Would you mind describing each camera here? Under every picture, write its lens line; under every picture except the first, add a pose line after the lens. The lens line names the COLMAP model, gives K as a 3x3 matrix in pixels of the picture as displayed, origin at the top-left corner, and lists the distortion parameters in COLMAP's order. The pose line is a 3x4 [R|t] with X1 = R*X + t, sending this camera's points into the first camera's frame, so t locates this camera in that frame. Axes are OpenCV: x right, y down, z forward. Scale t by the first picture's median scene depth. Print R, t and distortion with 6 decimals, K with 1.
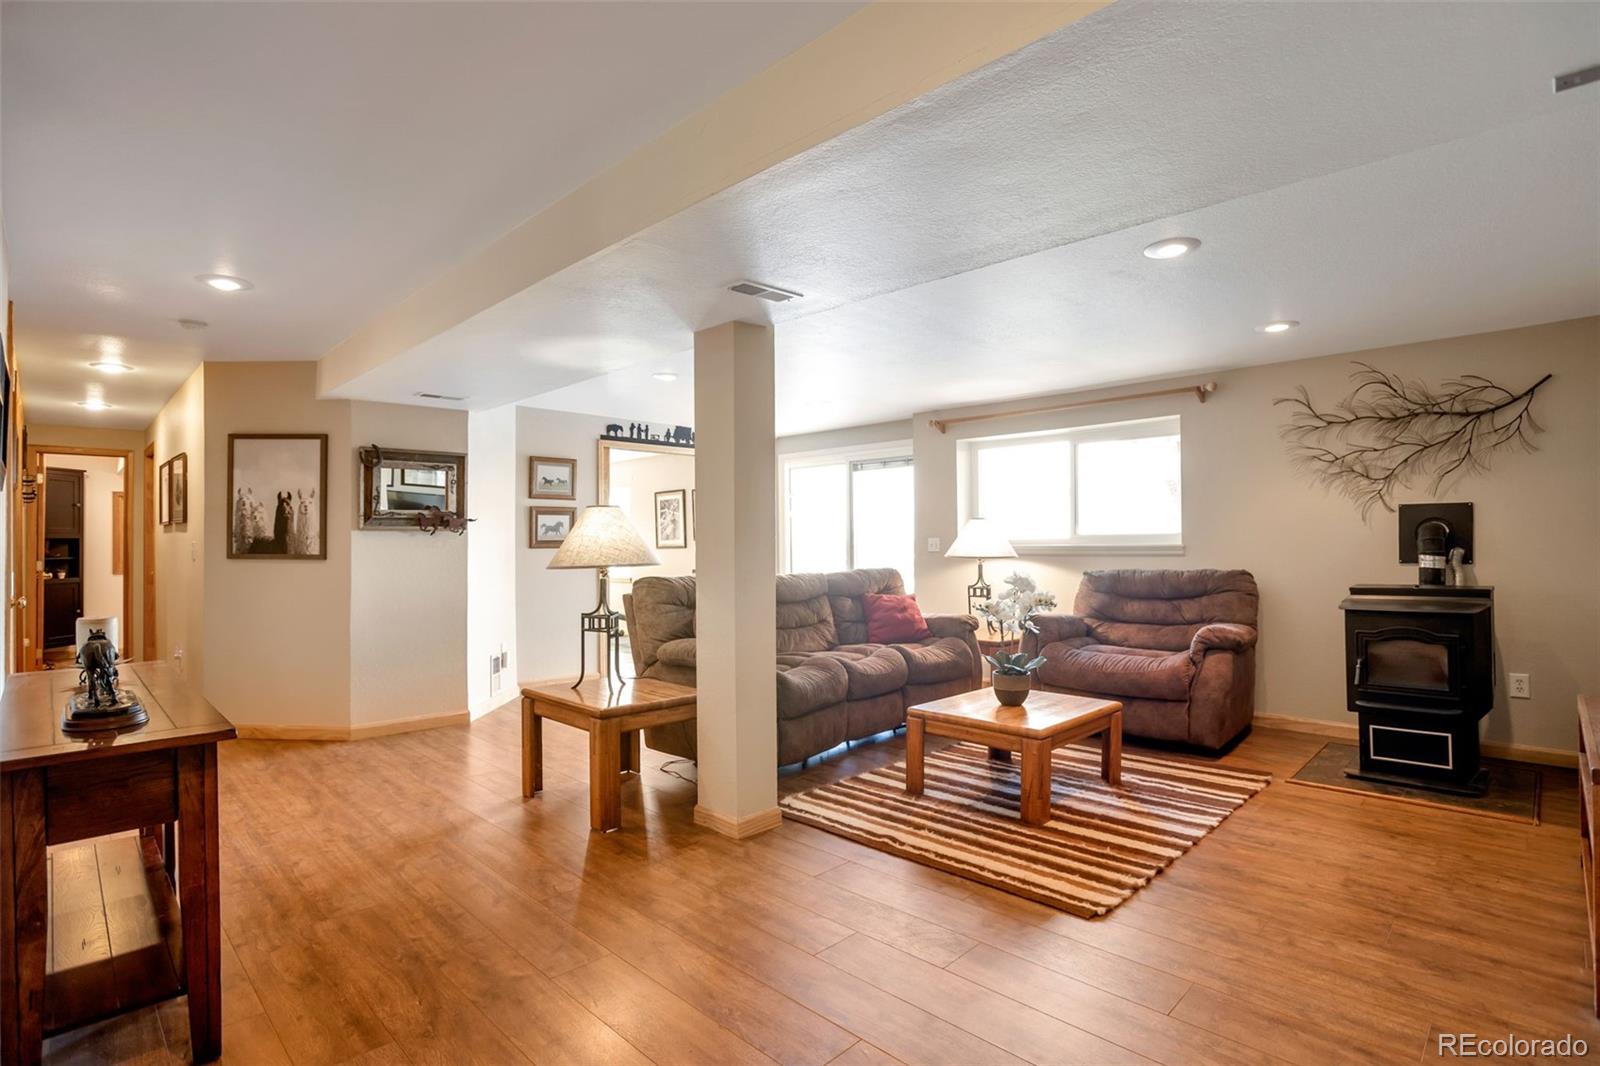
lens RADIAL K [[802.5, 0, 803.9], [0, 802.5, 540.4], [0, 0, 1]] dist [-0.066470, 0.026131]
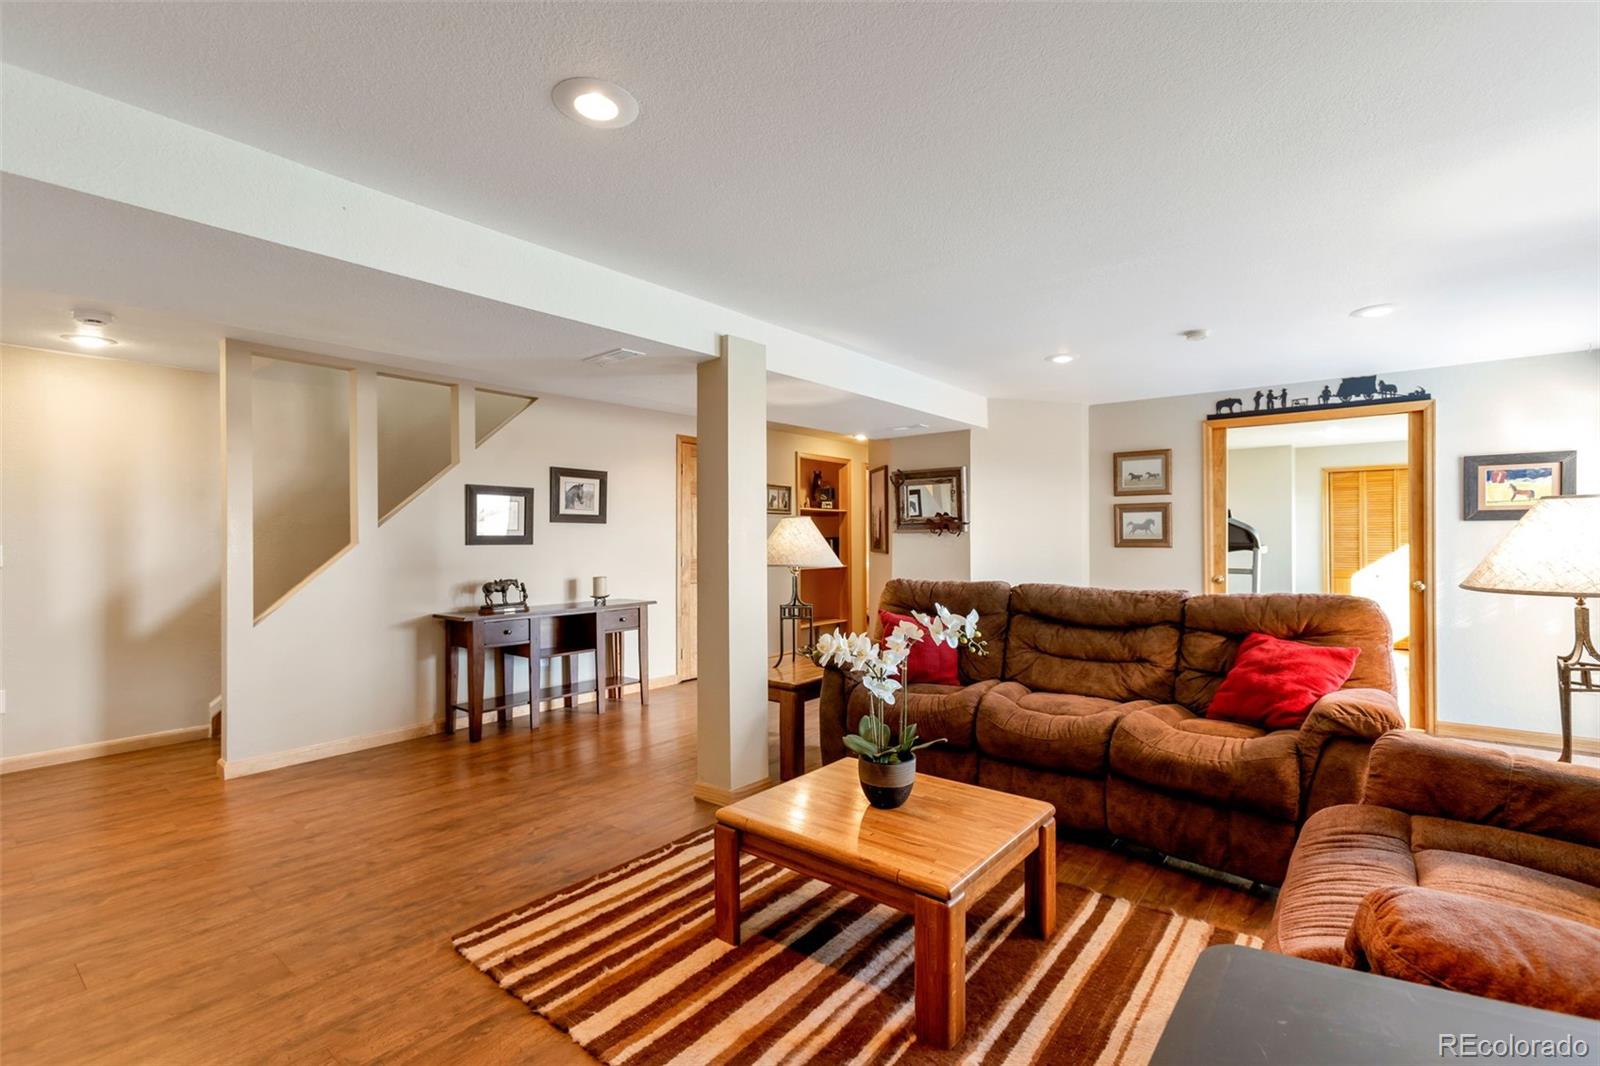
lens RADIAL K [[739.3, 0, 800.0], [0, 739.3, 533.0], [0, 0, 1]] dist [-0.000018, 0.000004]
pose [[0.106117, -0.000507, -0.994354, 0.495859], [0.009452, 0.999955, 0.000499, -0.011243], [0.994309, -0.009452, 0.106117, 0.496733]]
